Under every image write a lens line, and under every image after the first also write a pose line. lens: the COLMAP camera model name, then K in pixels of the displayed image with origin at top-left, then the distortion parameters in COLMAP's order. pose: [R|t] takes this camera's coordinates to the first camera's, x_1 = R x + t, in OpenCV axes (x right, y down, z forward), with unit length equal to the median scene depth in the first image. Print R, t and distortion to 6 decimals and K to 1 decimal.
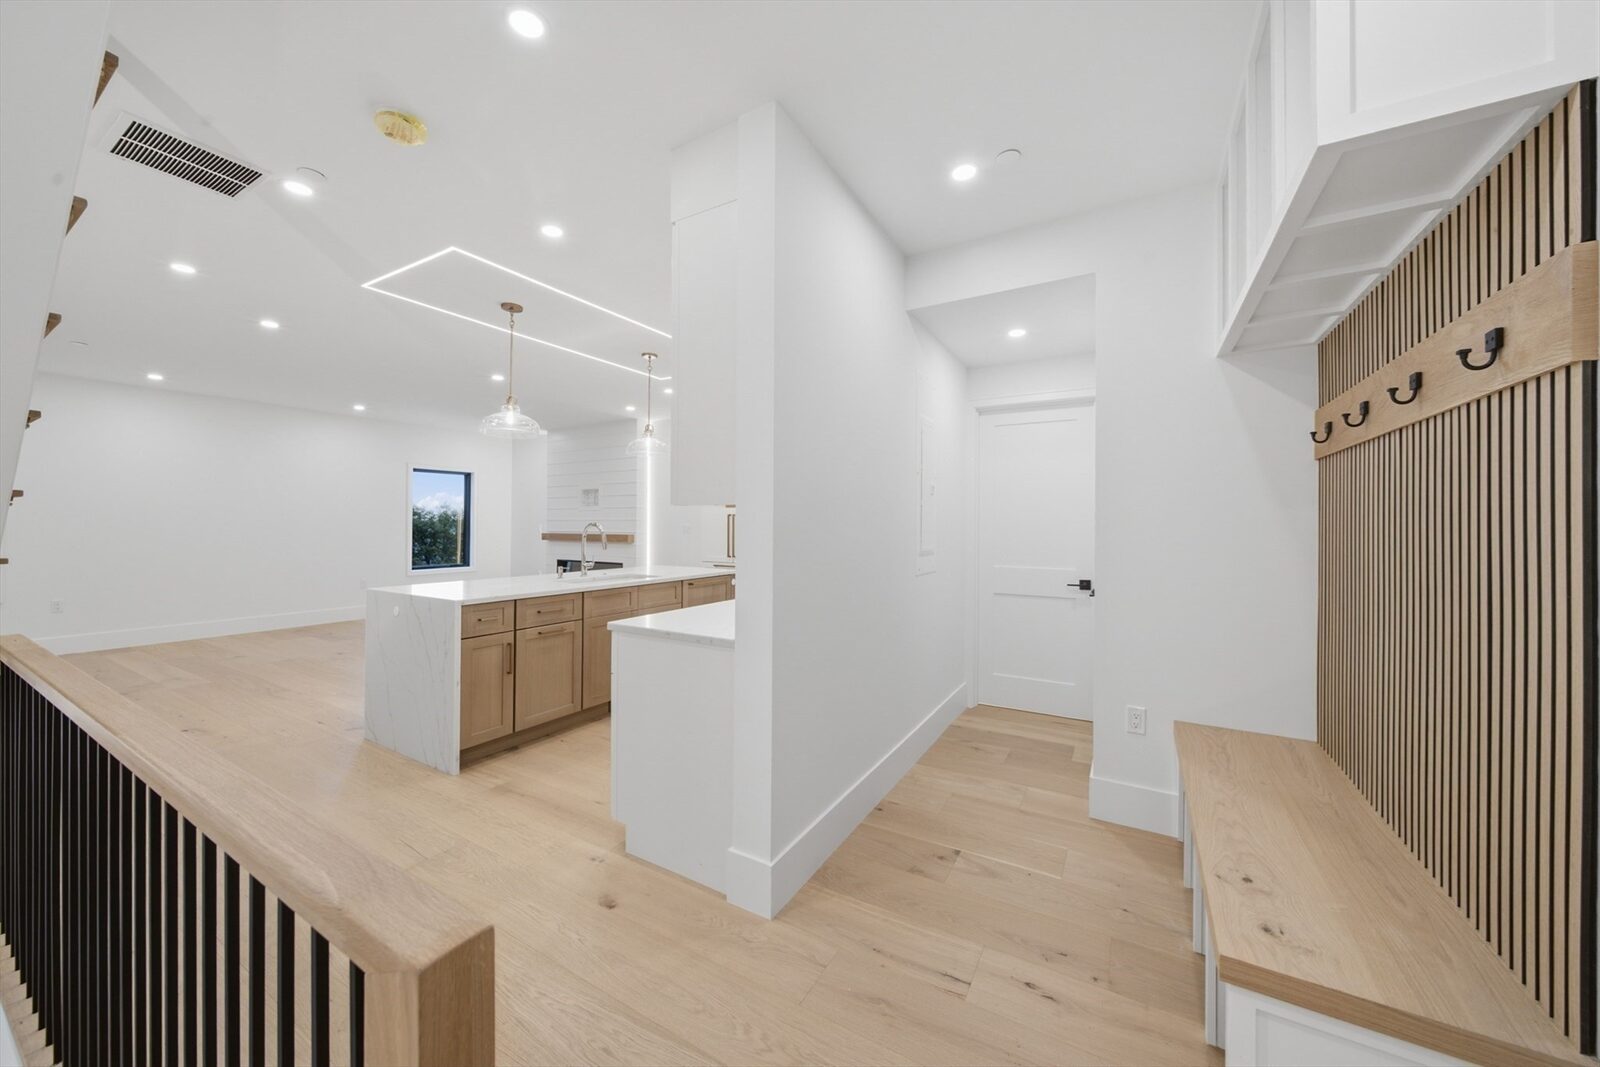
lens RADIAL K [[566.2, 0, 798.9], [0, 566.2, 523.3], [0, 0, 1]] dist [0.001191, -0.000076]
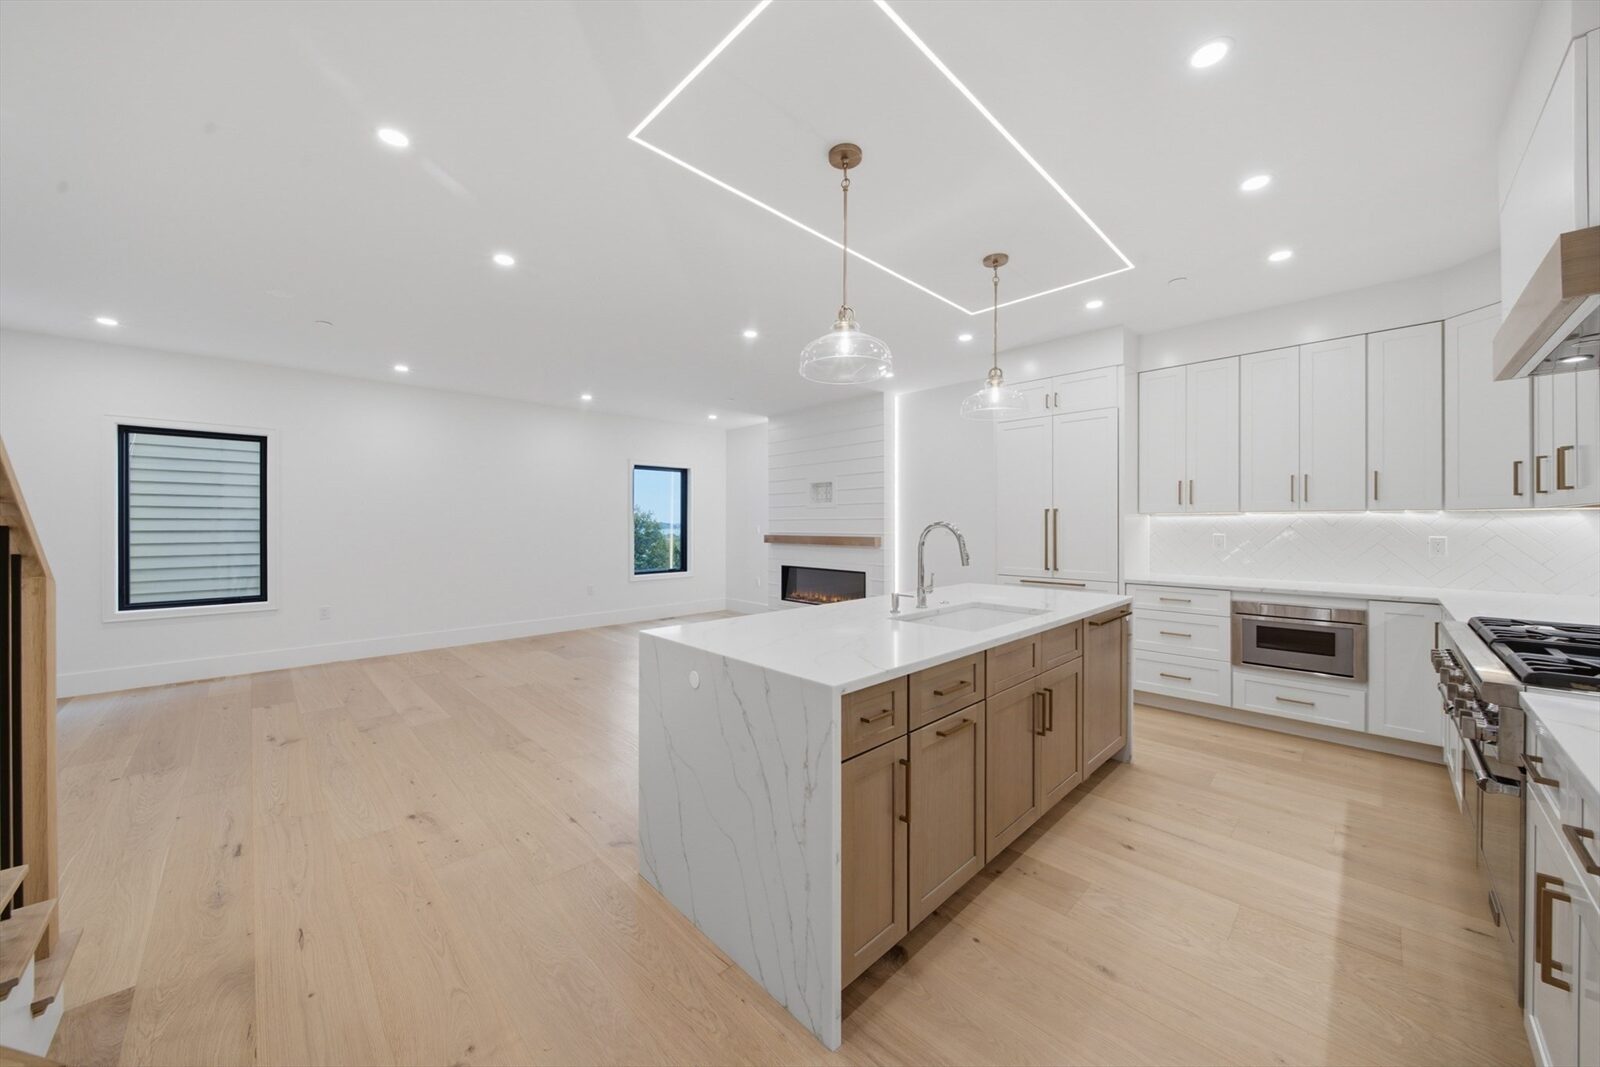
lens RADIAL K [[563.0, 0, 806.0], [0, 563.0, 525.3], [0, 0, 1]] dist [-0.000683, -0.000370]
pose [[0.966284, -0.006836, -0.257389, -0.234058], [0.008131, 0.999959, 0.003965, -0.000283], [0.257351, -0.005924, 0.966300, 0.248647]]
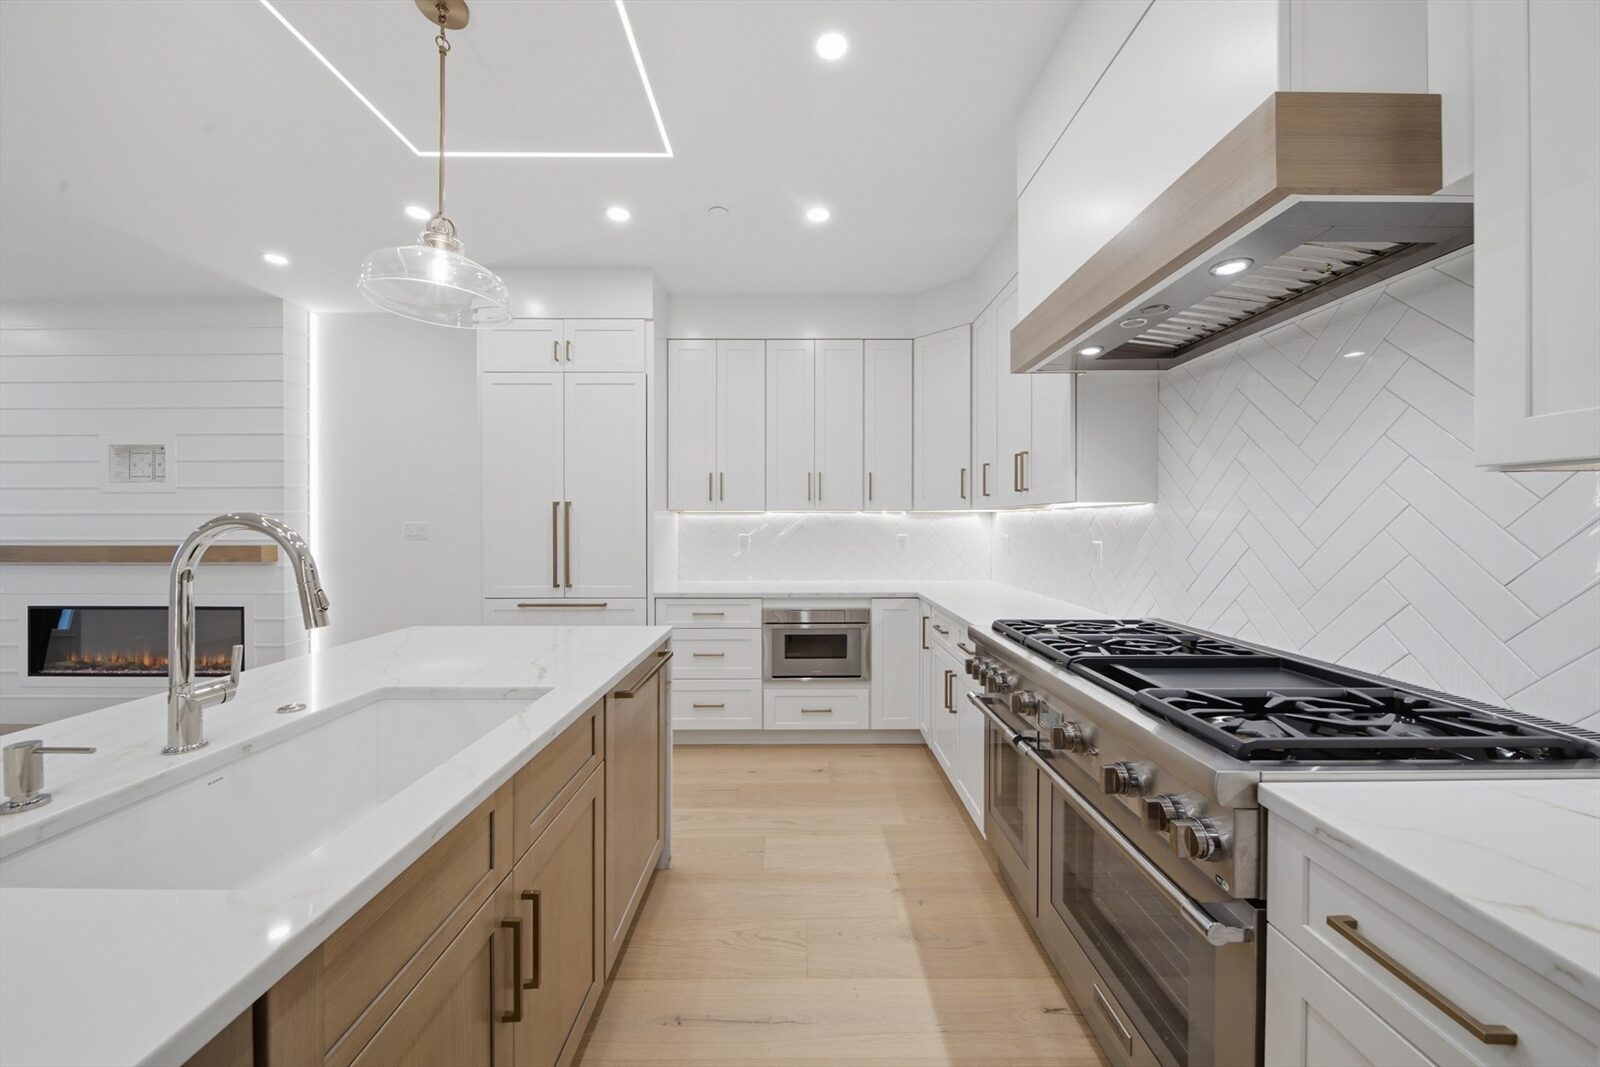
lens RADIAL K [[566.2, 0, 798.9], [0, 566.2, 523.3], [0, 0, 1]] dist [0.001191, -0.000076]
pose [[0.862722, -0.005802, 0.505646, -0.192307], [0.004005, 0.999981, 0.004641, 0.002173], [-0.505663, -0.001978, 0.862729, 0.461975]]
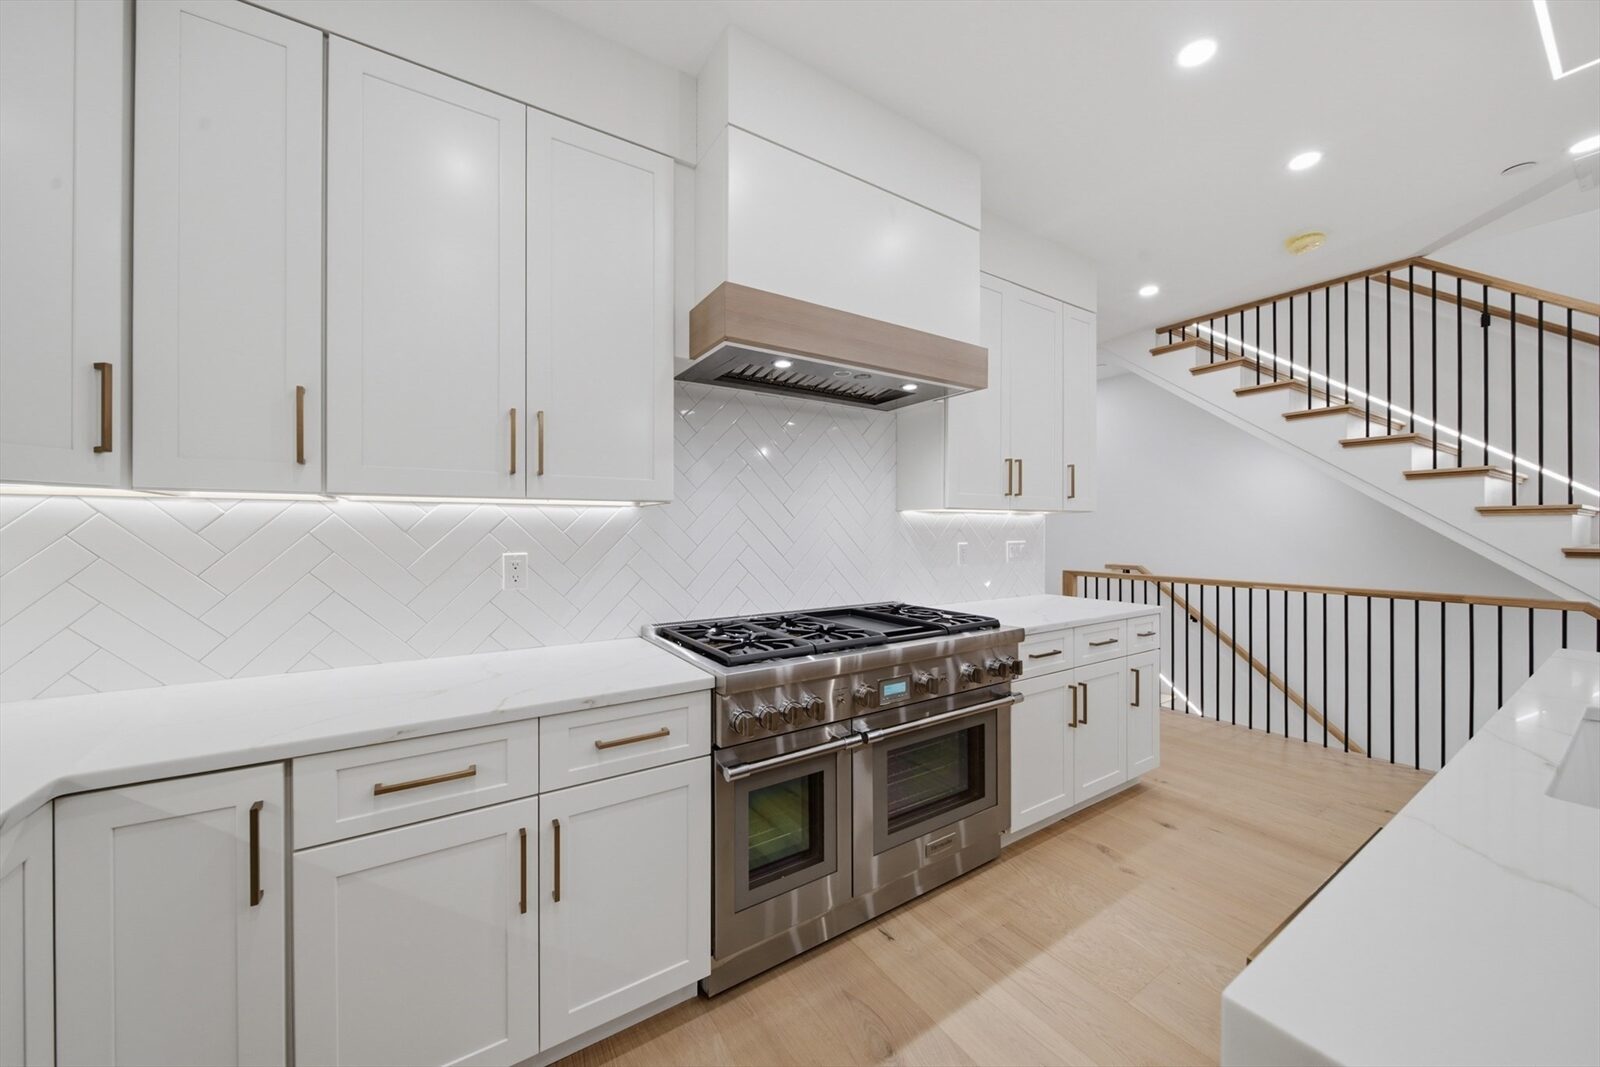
lens RADIAL K [[563.0, 0, 806.0], [0, 563.0, 525.3], [0, 0, 1]] dist [-0.000683, -0.000370]
pose [[-0.897423, -0.003414, 0.441157, -0.065346], [-0.004882, 0.999986, -0.002193, 0.008073], [-0.441144, -0.004122, -0.897427, 0.887891]]
